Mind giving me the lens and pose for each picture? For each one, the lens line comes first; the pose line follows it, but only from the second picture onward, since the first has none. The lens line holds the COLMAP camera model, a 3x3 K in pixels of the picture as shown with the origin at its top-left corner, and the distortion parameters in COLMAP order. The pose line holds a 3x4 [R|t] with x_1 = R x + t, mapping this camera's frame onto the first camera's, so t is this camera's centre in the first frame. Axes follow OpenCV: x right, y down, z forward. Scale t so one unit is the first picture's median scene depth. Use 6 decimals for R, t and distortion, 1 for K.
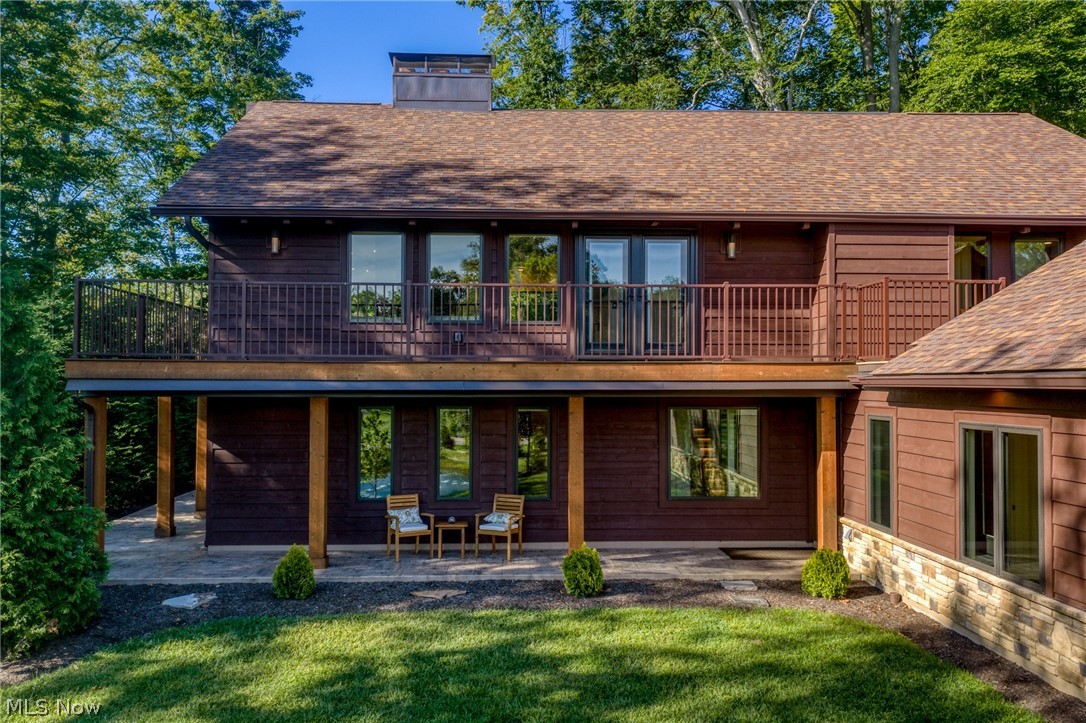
lens RADIAL K [[892.2, 0, 551.1], [0, 892.2, 364.1], [0, 0, 1]] dist [0.053632, 0.024226]
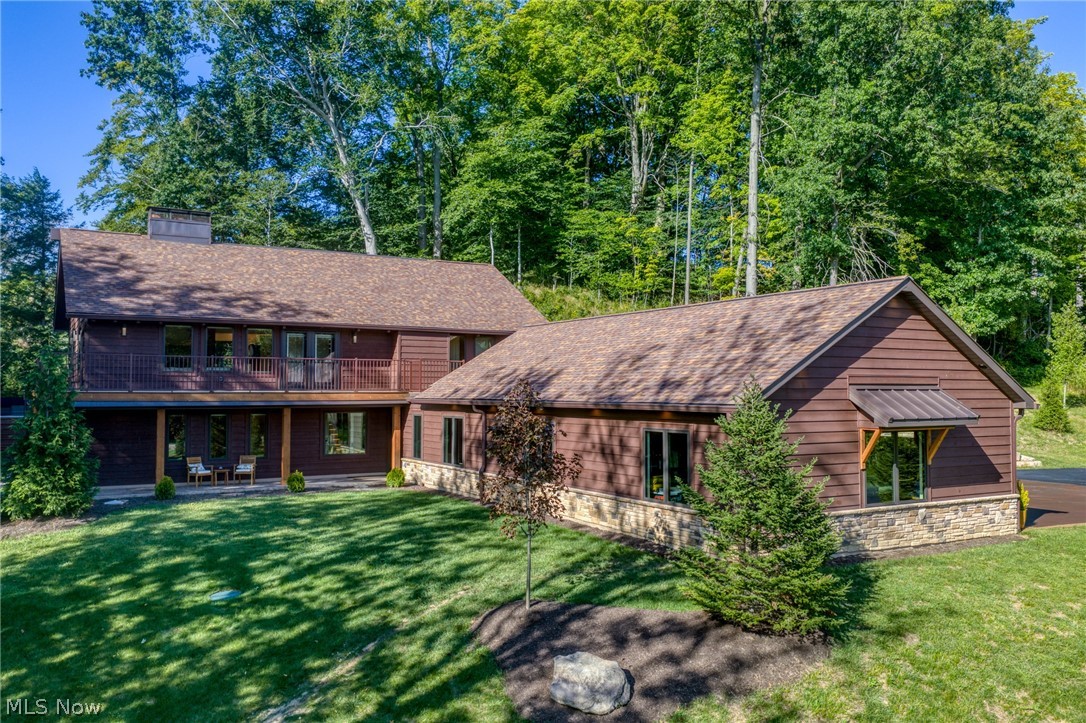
lens RADIAL K [[892.2, 0, 541.4], [0, 892.2, 365.2], [0, 0, 1]] dist [0.053632, 0.024226]
pose [[0.892131, 0.014199, 0.451553, -0.385502], [-0.008076, 0.999848, -0.015483, -0.037946], [-0.451704, 0.010166, 0.892110, -1.174152]]
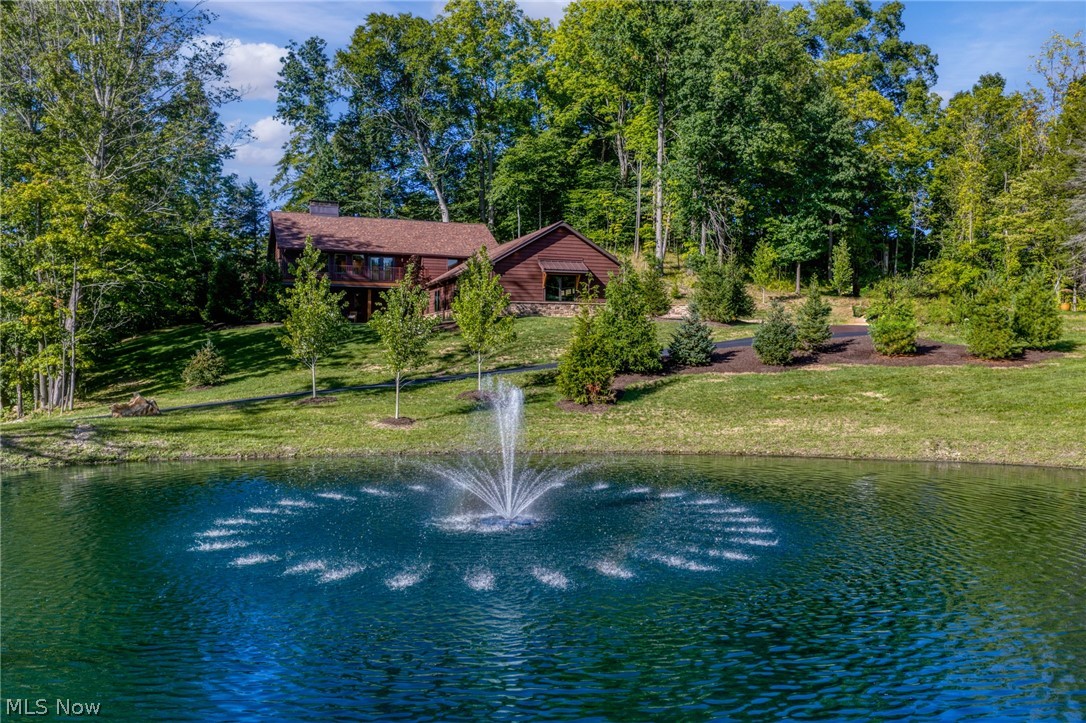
lens RADIAL K [[892.2, 0, 550.4], [0, 892.2, 350.9], [0, 0, 1]] dist [0.053632, 0.024226]
pose [[0.953956, 0.004298, 0.299916, -0.431956], [-0.004644, 0.999989, 0.000444, 0.354485], [-0.299911, -0.001816, 0.953965, -3.795179]]
